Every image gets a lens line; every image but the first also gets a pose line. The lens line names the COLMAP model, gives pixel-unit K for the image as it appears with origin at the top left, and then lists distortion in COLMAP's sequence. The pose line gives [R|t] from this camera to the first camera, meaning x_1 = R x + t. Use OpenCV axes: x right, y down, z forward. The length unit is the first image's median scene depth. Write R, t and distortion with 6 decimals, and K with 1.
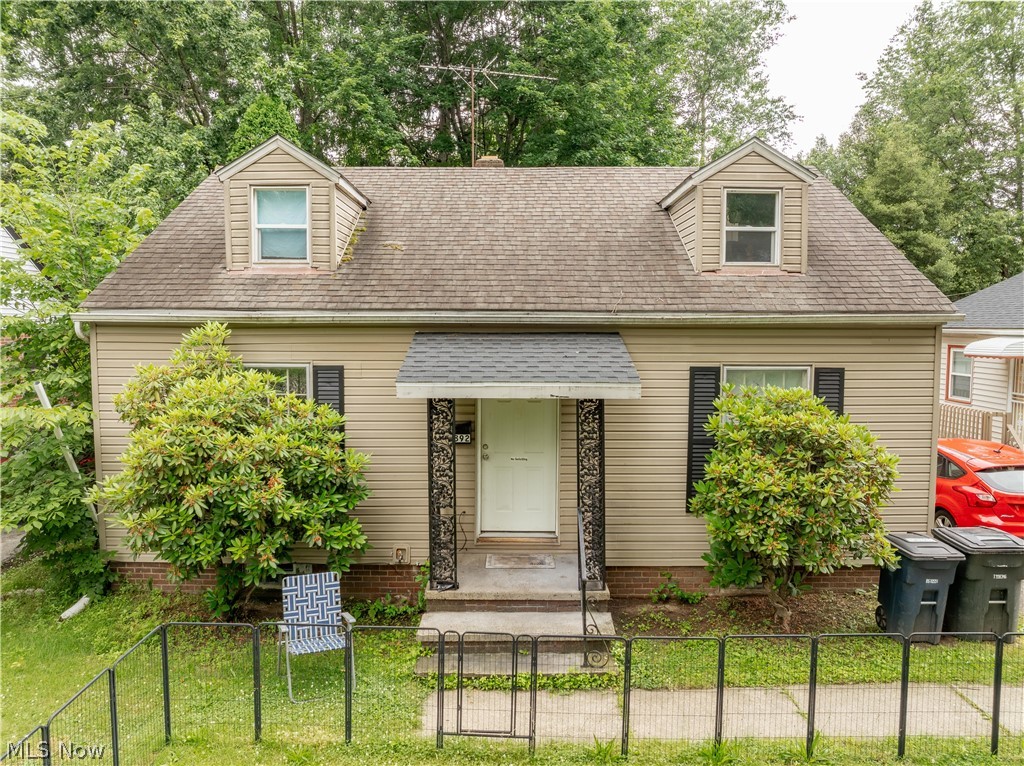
lens RADIAL K [[724.1, 0, 511.7], [0, 724.1, 381.8], [0, 0, 1]] dist [-0.046128, -0.000331]
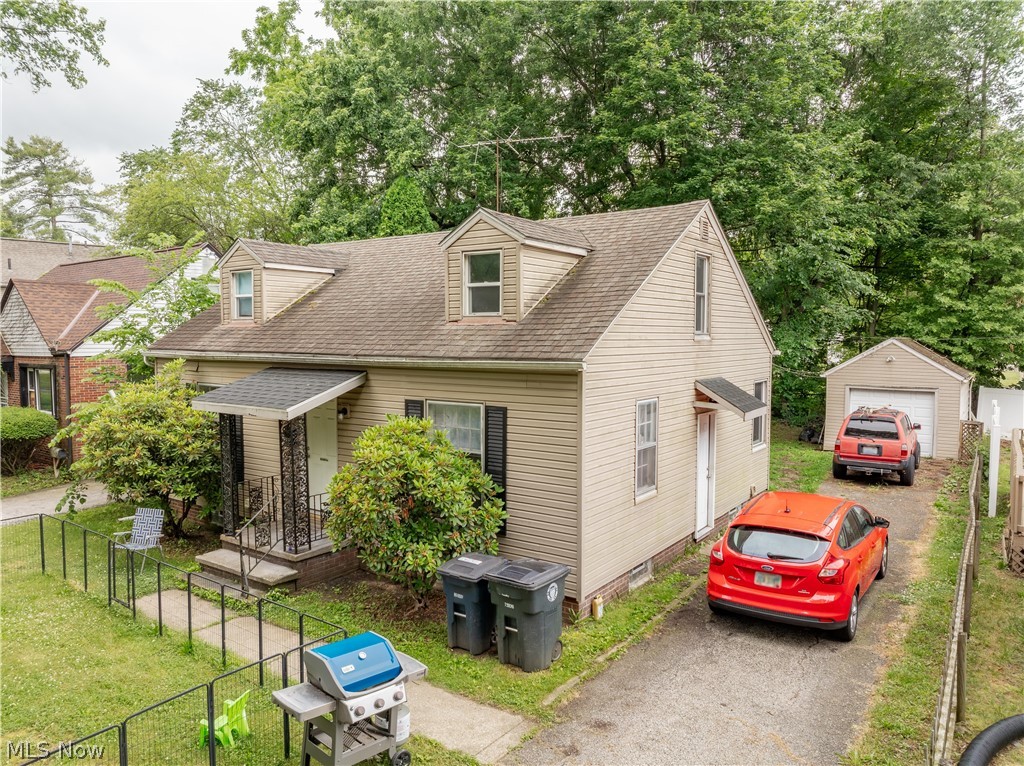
lens RADIAL K [[724.1, 0, 511.0], [0, 724.1, 380.5], [0, 0, 1]] dist [-0.046128, -0.000331]
pose [[0.819117, 0.035775, -0.572509, 1.122241], [-0.046677, 0.998901, -0.004363, -0.056811], [0.571724, 0.030297, 0.819887, 0.065973]]
